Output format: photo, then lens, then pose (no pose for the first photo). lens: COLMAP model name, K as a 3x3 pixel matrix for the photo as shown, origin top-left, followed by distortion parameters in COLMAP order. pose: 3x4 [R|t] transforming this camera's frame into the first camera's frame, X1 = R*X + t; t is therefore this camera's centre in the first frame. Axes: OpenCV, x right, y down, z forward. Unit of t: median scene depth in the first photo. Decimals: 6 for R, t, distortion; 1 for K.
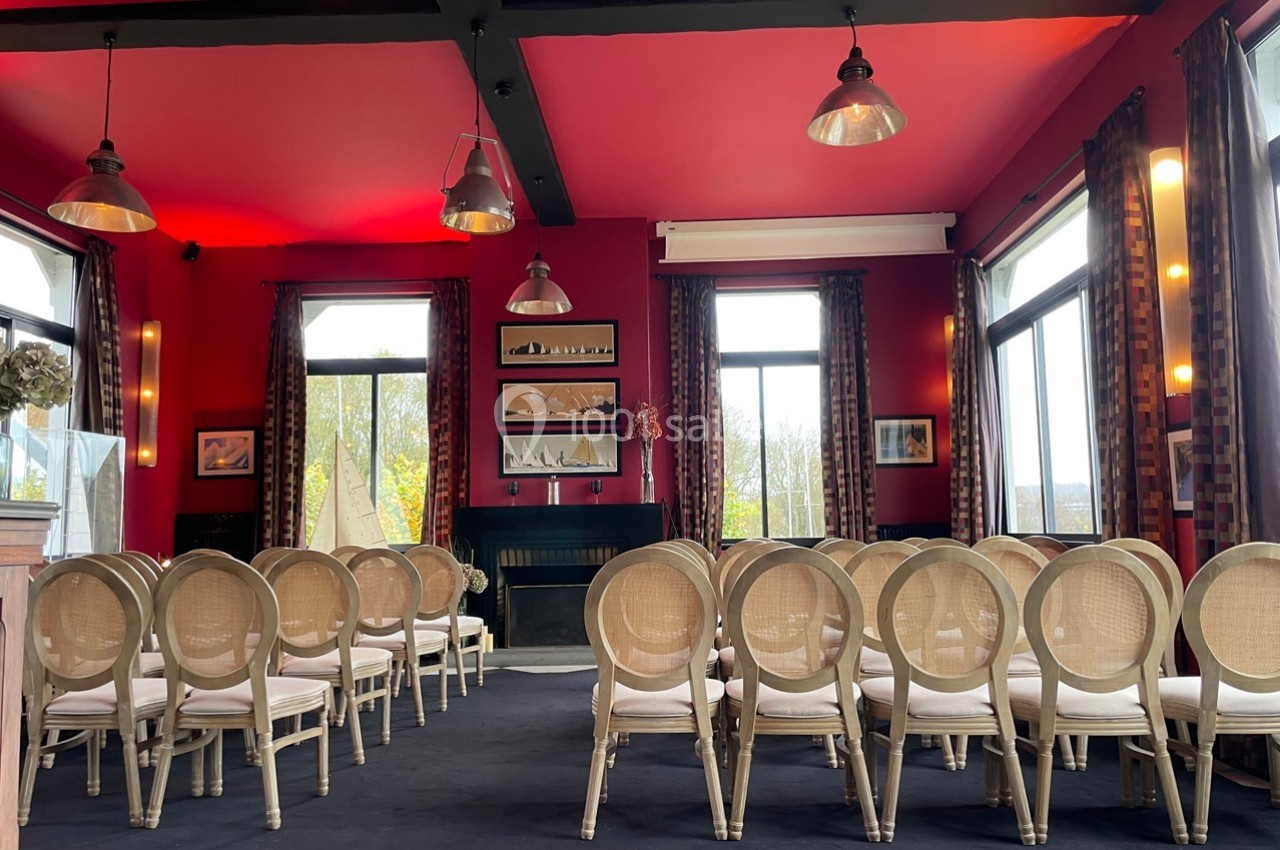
lens RADIAL K [[995.8, 0, 630.2], [0, 995.8, 423.0], [0, 0, 1]] dist [0.122143, -0.092296]
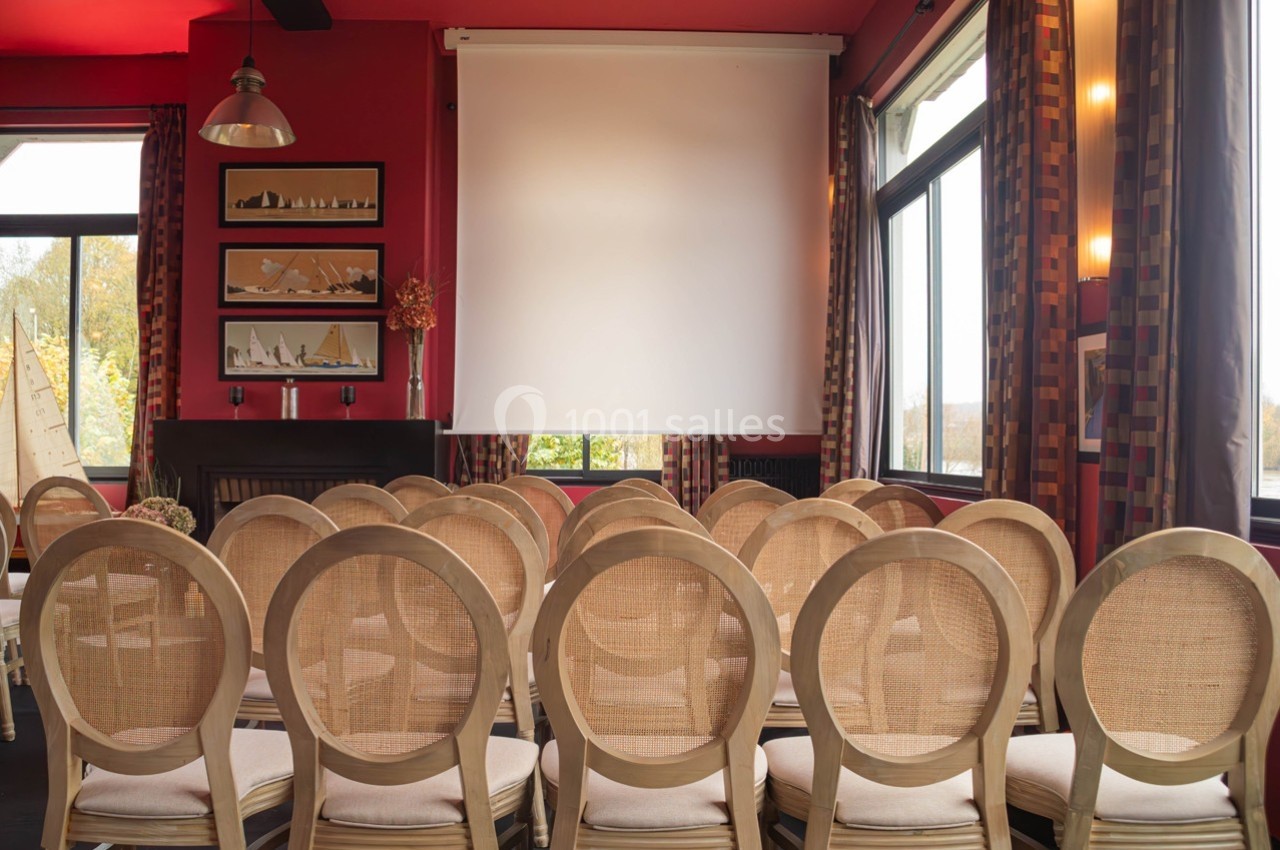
lens RADIAL K [[1129.0, 0, 596.3], [0, 1129.0, 448.3], [0, 0, 1]] dist [-0.155223, 0.114923]
pose [[0.998261, 0.021205, 0.055006, 0.102752], [-0.027340, 0.993185, 0.113301, 0.005425], [-0.052228, -0.114608, 0.992037, 0.174434]]
